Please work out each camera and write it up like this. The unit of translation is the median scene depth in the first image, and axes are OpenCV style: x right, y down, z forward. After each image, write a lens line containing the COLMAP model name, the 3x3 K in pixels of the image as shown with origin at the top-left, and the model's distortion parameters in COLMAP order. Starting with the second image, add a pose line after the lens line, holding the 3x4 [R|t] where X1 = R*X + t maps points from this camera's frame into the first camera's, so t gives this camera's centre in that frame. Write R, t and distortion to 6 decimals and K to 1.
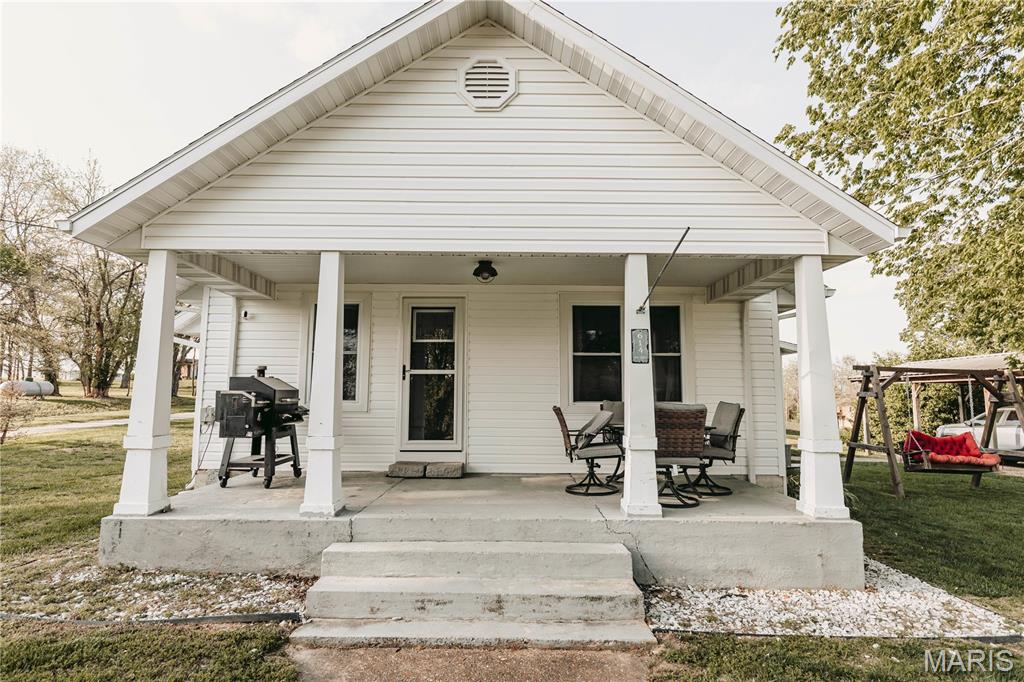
lens RADIAL K [[554.9, 0, 512.0], [0, 554.9, 341.0], [0, 0, 1]] dist [-0.001907, -0.000138]
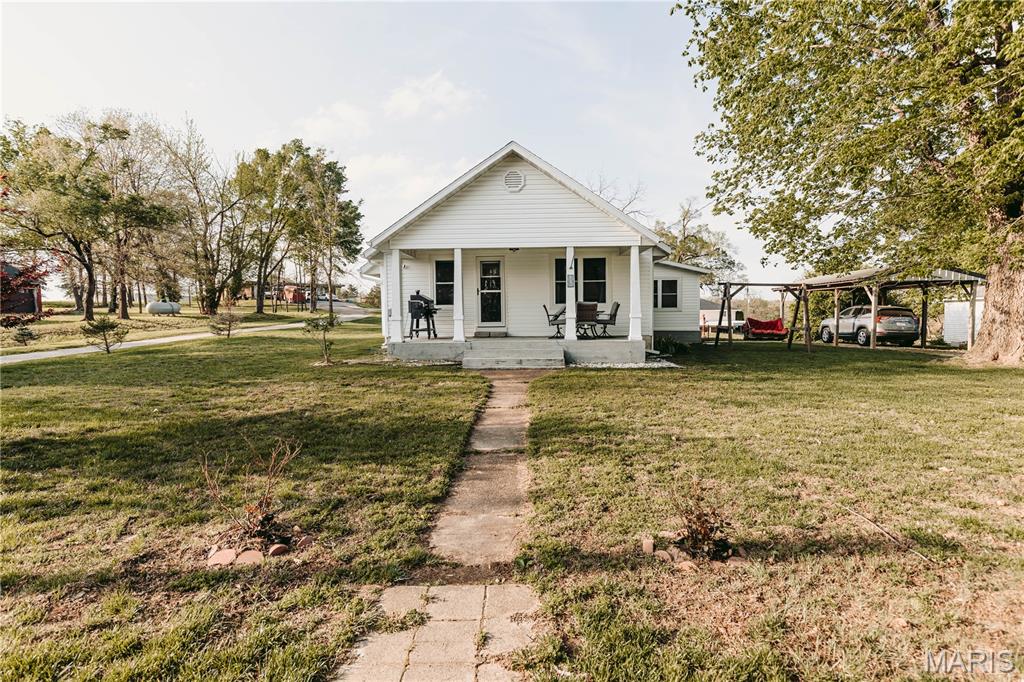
lens RADIAL K [[554.9, 0, 512.0], [0, 554.9, 341.0], [0, 0, 1]] dist [-0.001907, -0.000138]
pose [[0.997879, -0.013819, -0.063619, 0.082765], [0.023455, 0.987900, 0.153306, -0.092346], [0.060731, -0.154473, 0.986129, -1.309076]]
